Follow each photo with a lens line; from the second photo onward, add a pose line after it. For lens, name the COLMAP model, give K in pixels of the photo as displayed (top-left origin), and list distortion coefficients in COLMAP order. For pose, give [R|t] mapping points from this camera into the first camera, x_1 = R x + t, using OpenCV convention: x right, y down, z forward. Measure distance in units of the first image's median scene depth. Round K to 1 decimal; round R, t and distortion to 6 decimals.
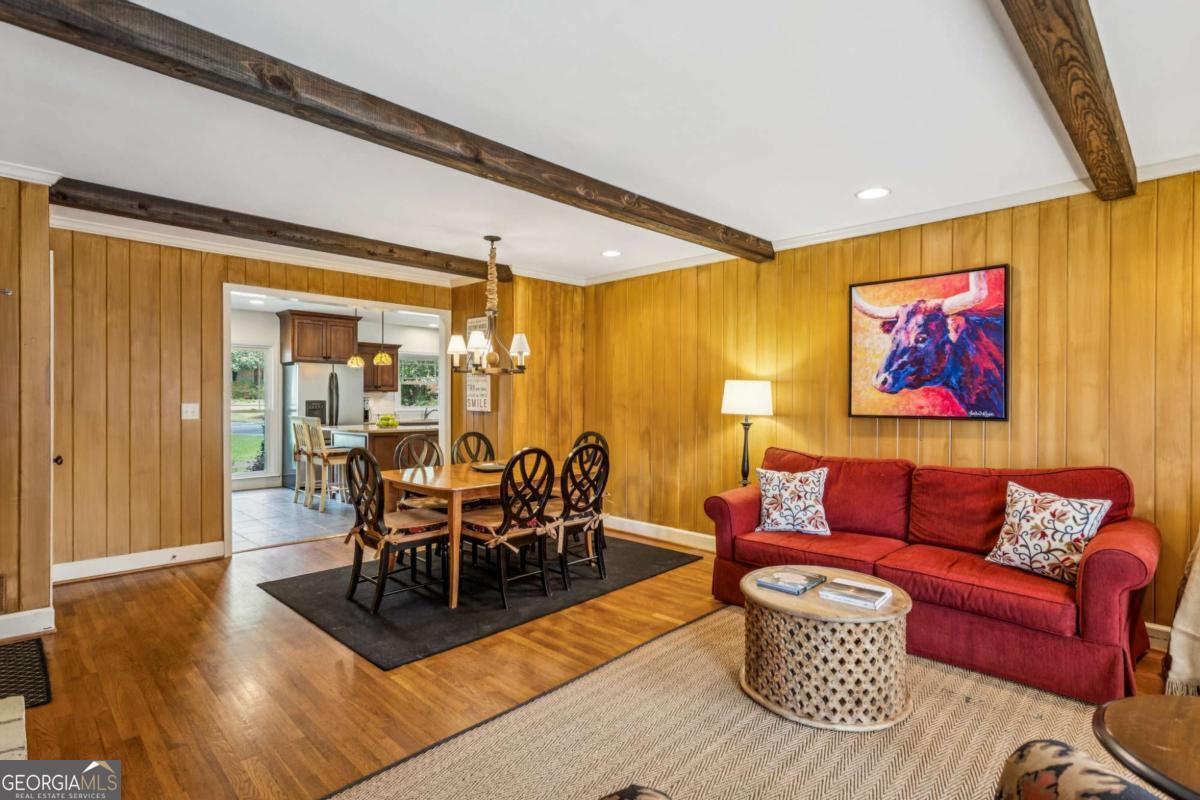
lens RADIAL K [[599.6, 0, 600.0], [0, 599.6, 400.0], [0, 0, 1]] dist [0.000774, 0.000075]
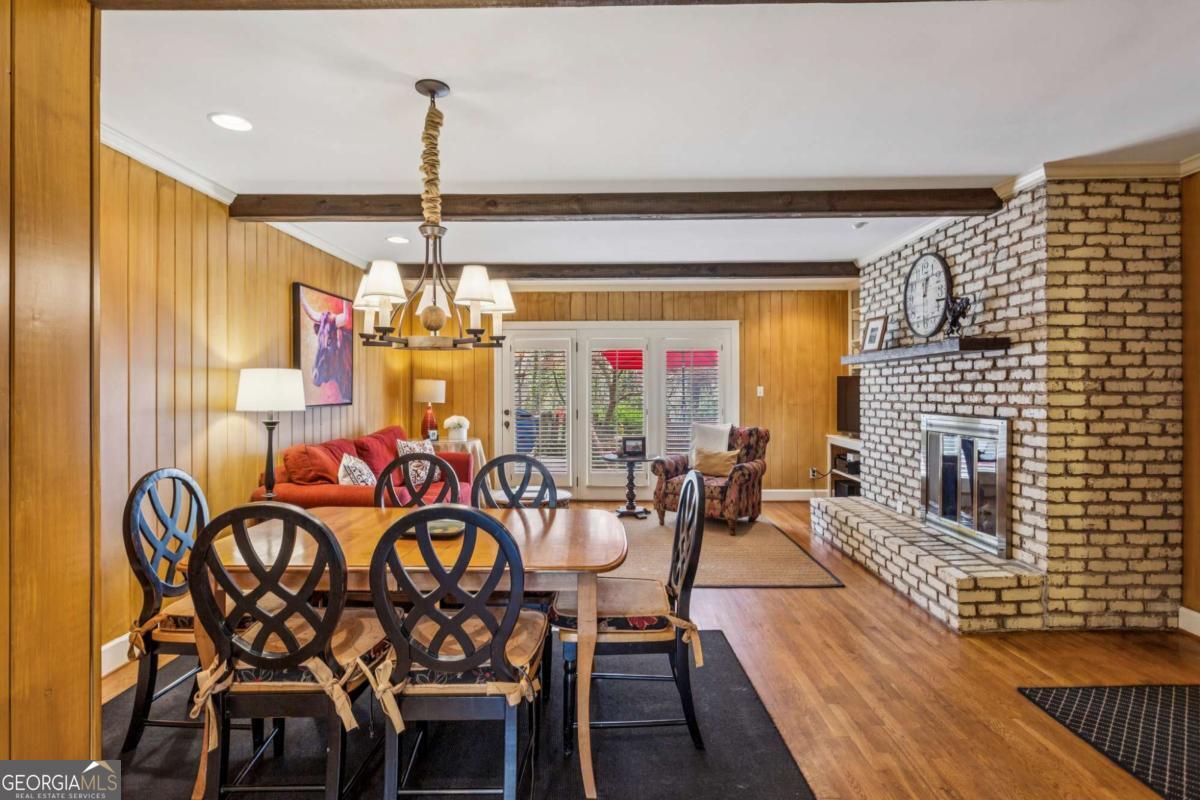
lens RADIAL K [[691.6, 0, 600.0], [0, 691.6, 400.0], [0, 0, 1]] dist [-0.000767, -0.000093]
pose [[-0.676446, -0.004839, 0.736477, -0.751323], [0.005733, 0.999914, 0.011836, 0.000864], [-0.736470, 0.012229, -0.676360, 1.316040]]
